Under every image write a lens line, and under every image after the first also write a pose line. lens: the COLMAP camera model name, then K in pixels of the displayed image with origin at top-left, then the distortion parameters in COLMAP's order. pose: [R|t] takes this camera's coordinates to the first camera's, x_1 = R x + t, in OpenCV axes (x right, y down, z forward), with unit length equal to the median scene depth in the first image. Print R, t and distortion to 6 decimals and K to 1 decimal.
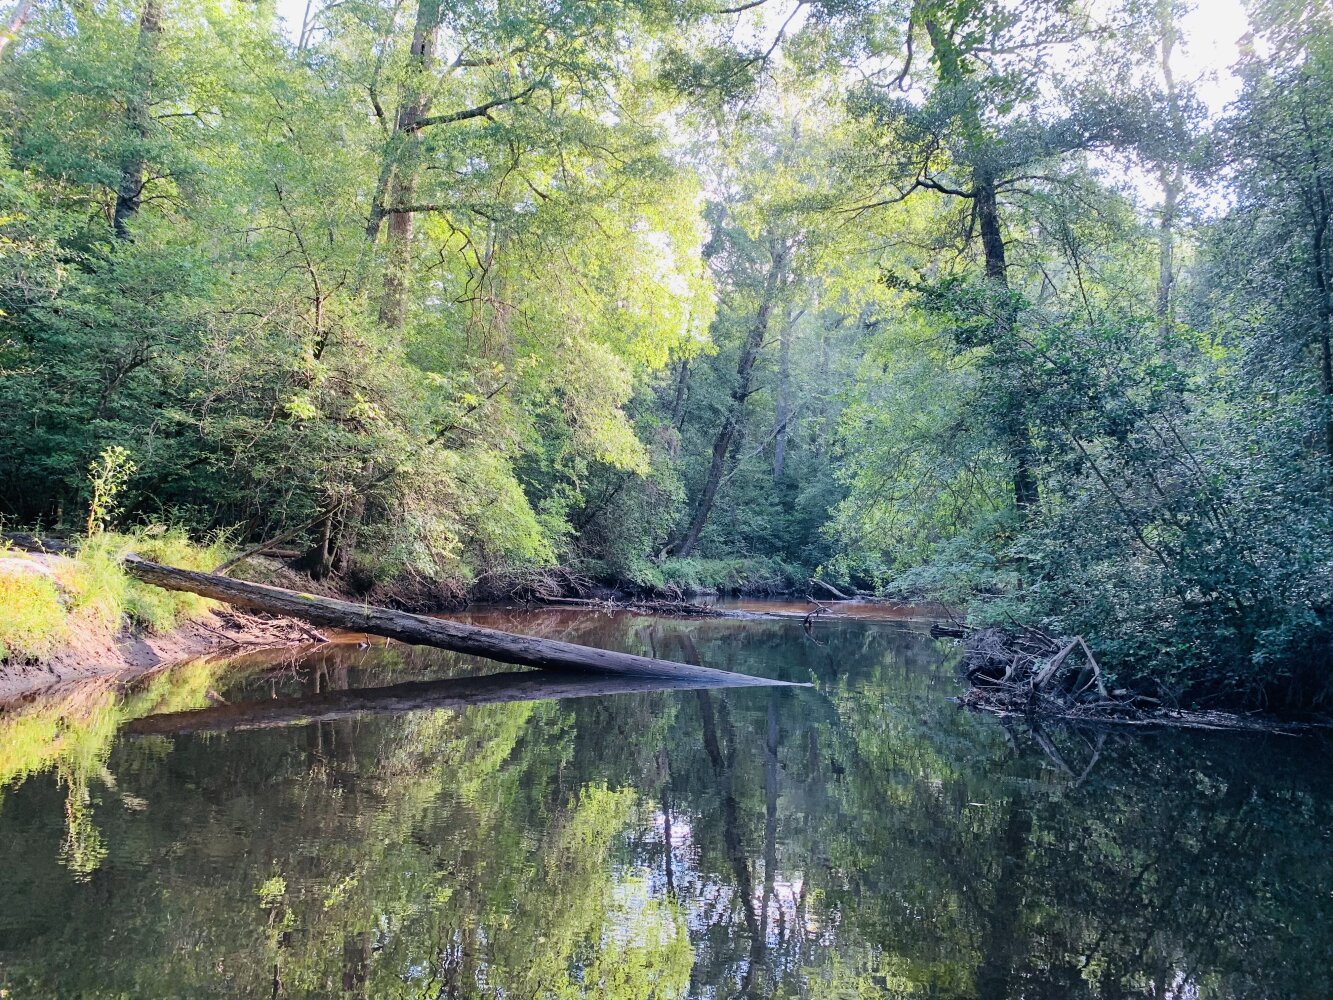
lens RADIAL K [[1011.5, 0, 666.5], [0, 1011.5, 500.0], [0, 0, 1]] dist [0.067889, -0.125314]
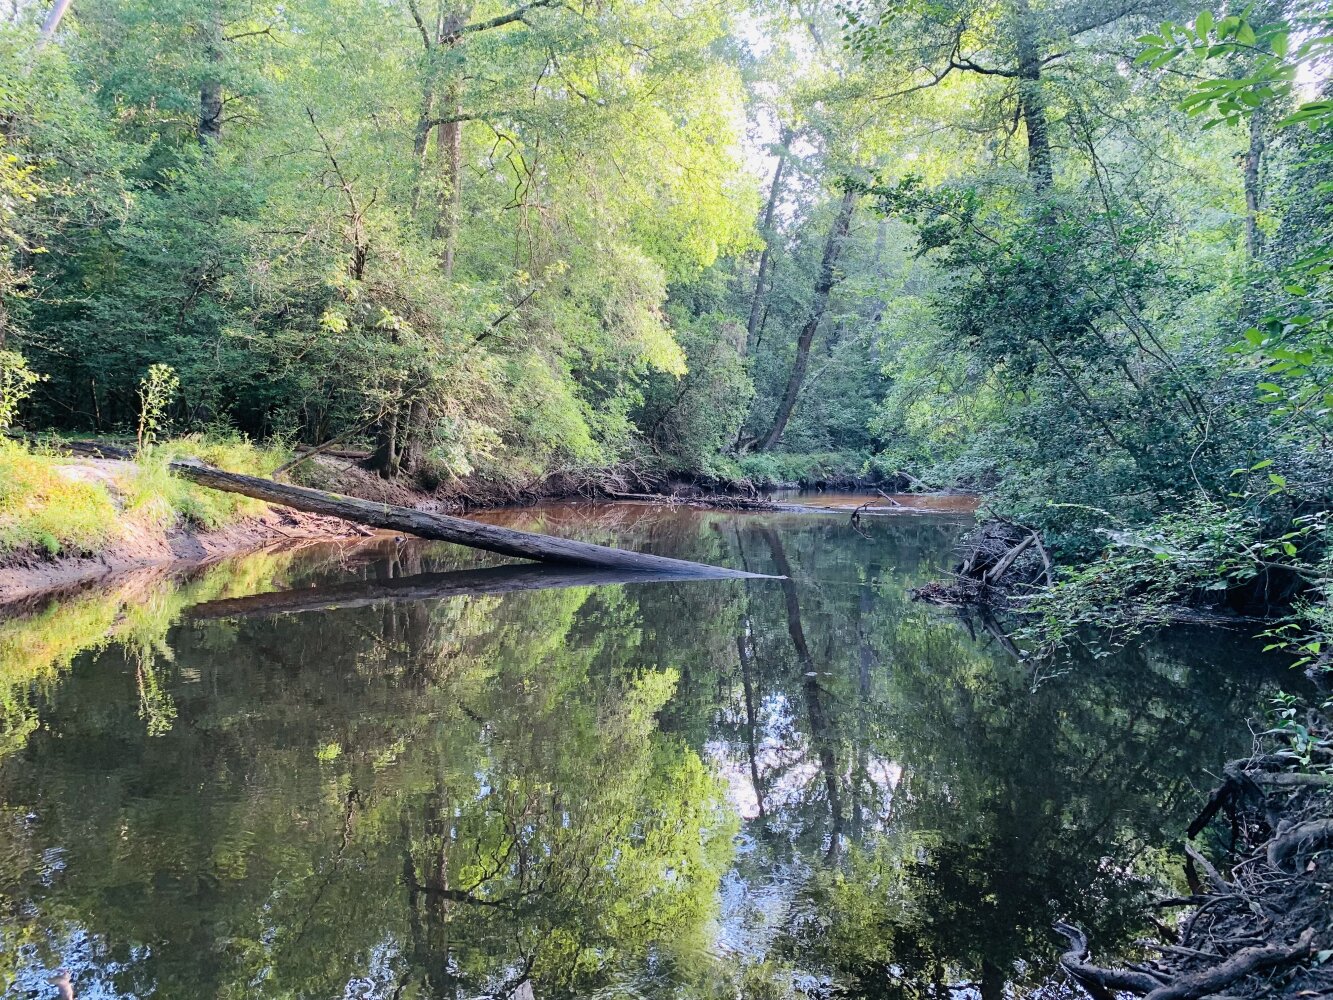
lens RADIAL K [[1011.5, 0, 666.5], [0, 1011.5, 500.0], [0, 0, 1]] dist [0.067889, -0.125314]
pose [[0.991545, -0.004430, -0.129690, 0.101881], [0.018209, 0.994279, 0.105253, -0.007919], [0.128482, -0.106725, 0.985952, -0.032911]]
